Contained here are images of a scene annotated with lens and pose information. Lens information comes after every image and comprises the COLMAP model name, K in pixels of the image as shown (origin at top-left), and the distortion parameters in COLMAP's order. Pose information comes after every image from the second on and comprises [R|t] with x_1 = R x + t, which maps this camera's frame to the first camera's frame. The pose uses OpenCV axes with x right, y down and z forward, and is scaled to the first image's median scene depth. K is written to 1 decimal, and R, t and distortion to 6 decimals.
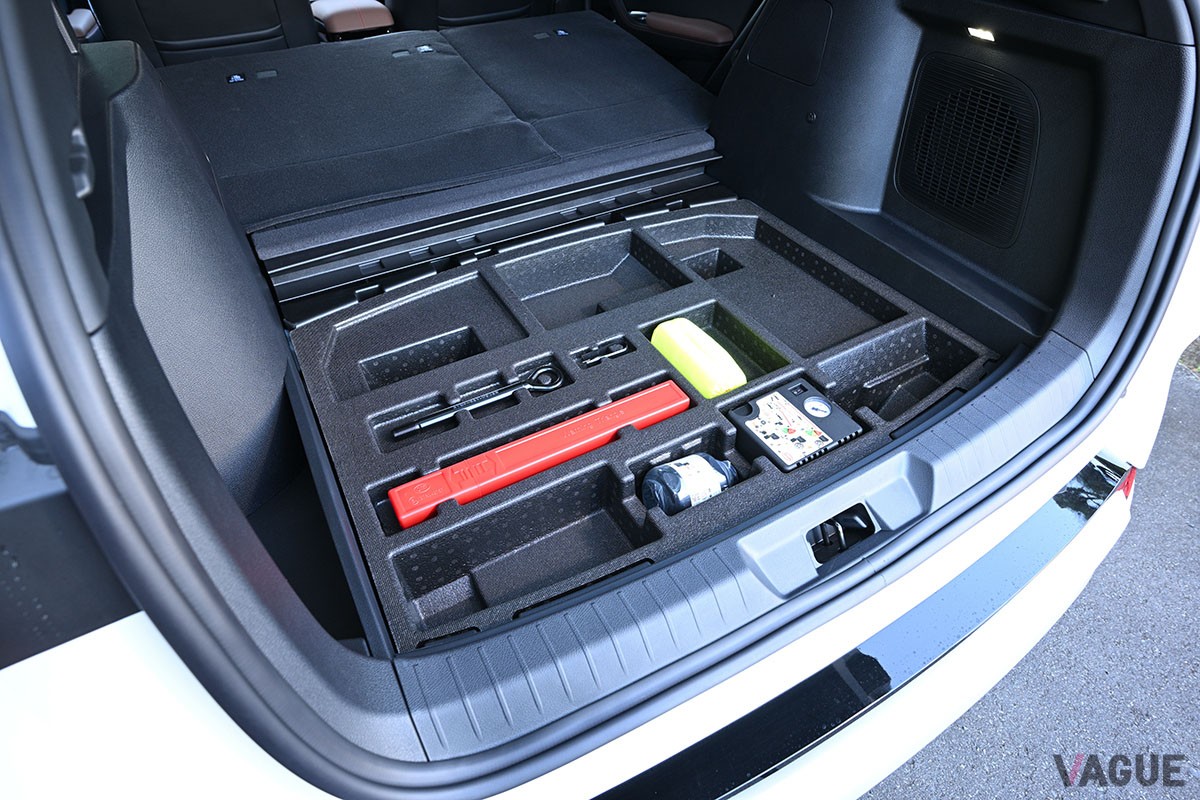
lens RADIAL K [[620.4, 0, 604.0], [0, 620.4, 397.2], [0, 0, 1]] dist [-0.002045, -0.001025]
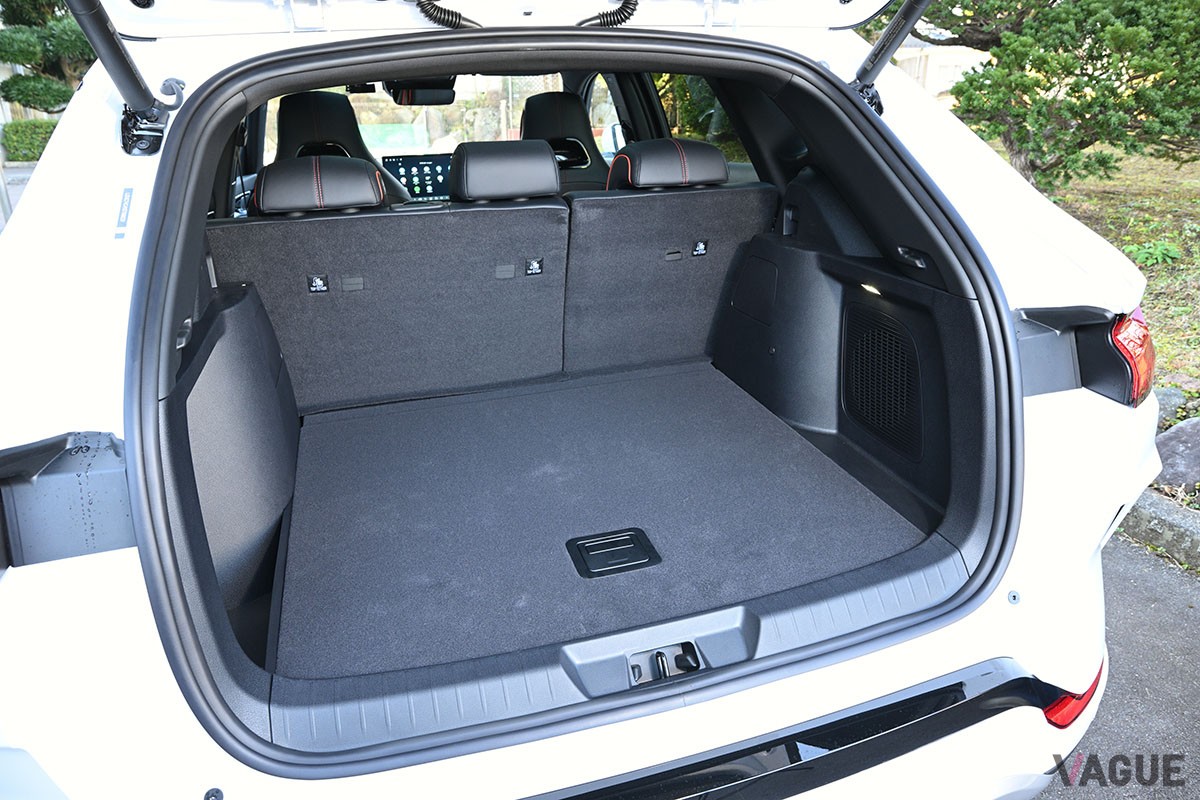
lens RADIAL K [[759.9, 0, 600.0], [0, 759.9, 400.0], [0, 0, 1]] dist [0.004442, 0.001012]
pose [[0.976501, 0.051113, -0.209363, 0.517127], [-0.124591, 0.926564, -0.354904, 0.273760], [0.175848, 0.372649, 0.911159, -0.483327]]
